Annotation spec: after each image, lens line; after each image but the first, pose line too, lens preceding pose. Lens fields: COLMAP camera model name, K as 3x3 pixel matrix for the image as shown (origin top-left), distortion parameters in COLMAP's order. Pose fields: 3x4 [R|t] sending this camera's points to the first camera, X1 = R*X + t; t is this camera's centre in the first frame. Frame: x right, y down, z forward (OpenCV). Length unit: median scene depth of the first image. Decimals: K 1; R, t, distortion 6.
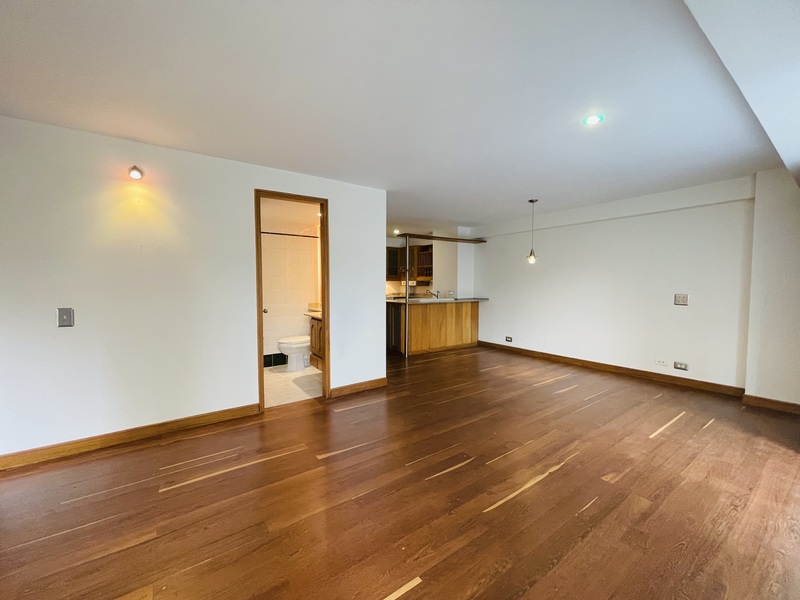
lens RADIAL K [[322.9, 0, 391.6], [0, 322.9, 298.3], [0, 0, 1]] dist [-0.002891, -0.000819]
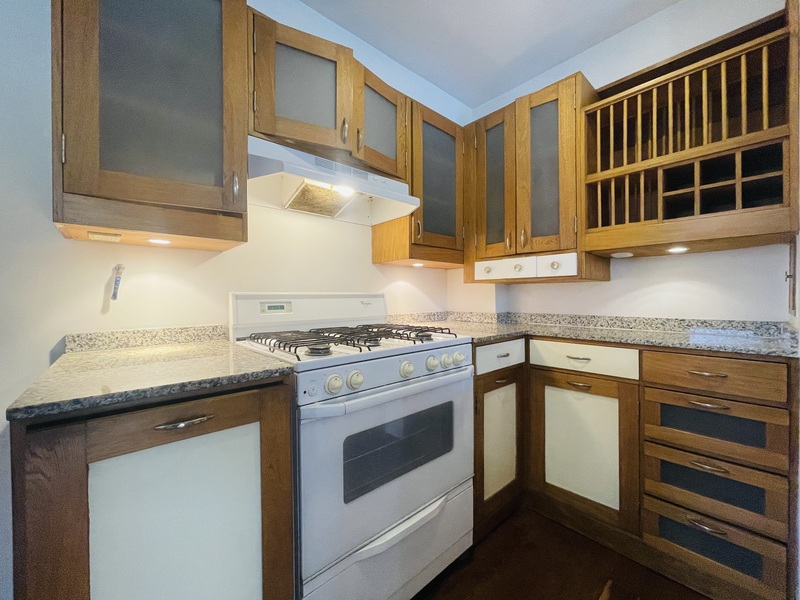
lens RADIAL K [[322.9, 0, 397.8], [0, 322.9, 298.9], [0, 0, 1]] dist [-0.002891, -0.000819]
pose [[0.991610, -0.008973, 0.128957, -0.069789], [0.014407, 0.999044, -0.041272, -0.022601], [-0.128464, 0.042784, 0.990791, 0.978707]]
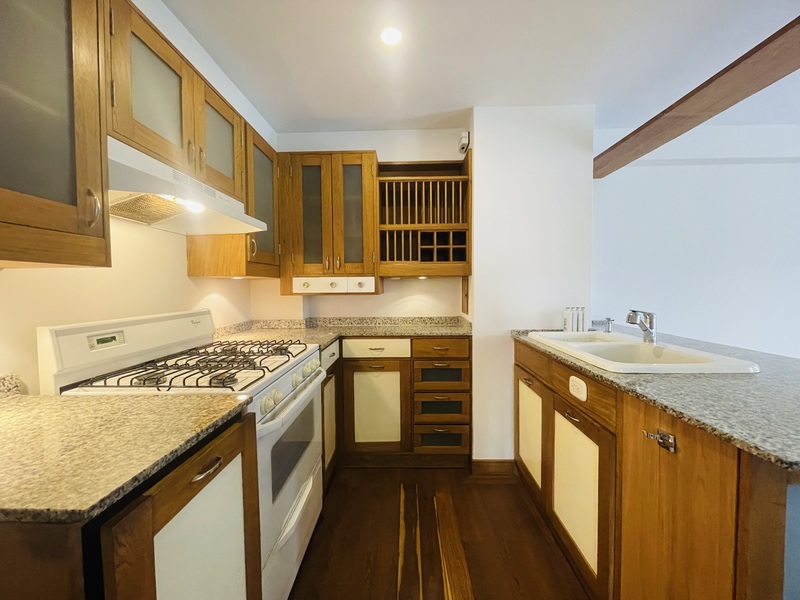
lens RADIAL K [[322.9, 0, 401.5], [0, 322.9, 297.3], [0, 0, 1]] dist [-0.002891, -0.000819]
pose [[0.580005, -0.034776, 0.813870, -0.171347], [0.049959, 0.998726, 0.007071, -0.043240], [-0.813079, 0.036559, 0.581004, 0.972821]]
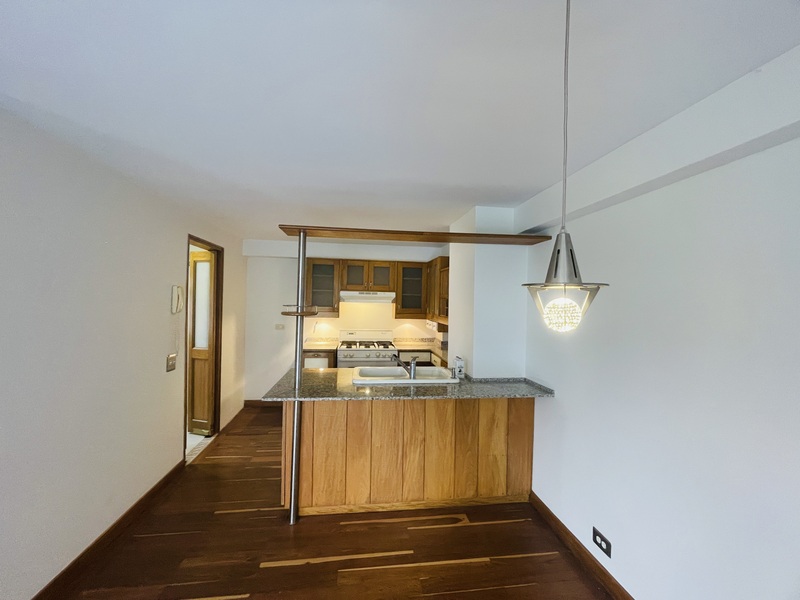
lens RADIAL K [[322.9, 0, 397.6], [0, 322.9, 300.1], [0, 0, 1]] dist [-0.002891, -0.000819]
pose [[0.893969, 0.022043, -0.447587, 0.302630], [-0.043432, 0.998349, -0.037580, -0.080636], [0.446020, 0.053035, 0.893450, 0.585312]]
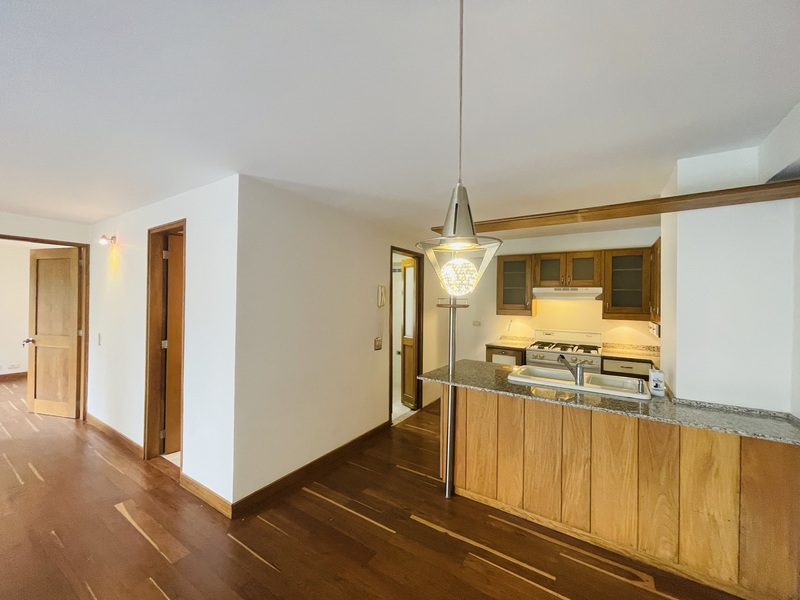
lens RADIAL K [[322.9, 0, 398.2], [0, 322.9, 297.9], [0, 0, 1]] dist [-0.002891, -0.000819]
pose [[0.387996, 0.006079, -0.921641, 0.381802], [-0.056024, 0.998285, -0.017001, -0.073545], [0.919957, 0.058231, 0.387671, 0.644840]]
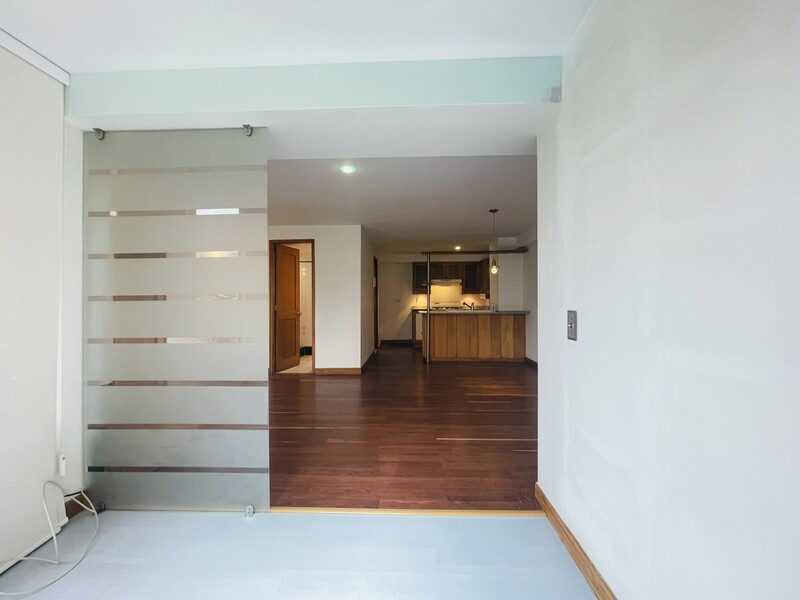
lens RADIAL K [[322.9, 0, 393.4], [0, 322.9, 301.8], [0, 0, 1]] dist [-0.002891, -0.000819]
pose [[0.796664, 0.003465, -0.604412, 0.545080], [-0.024540, 0.999344, -0.026616, 0.007194], [0.603924, 0.036037, 0.796227, 0.024938]]
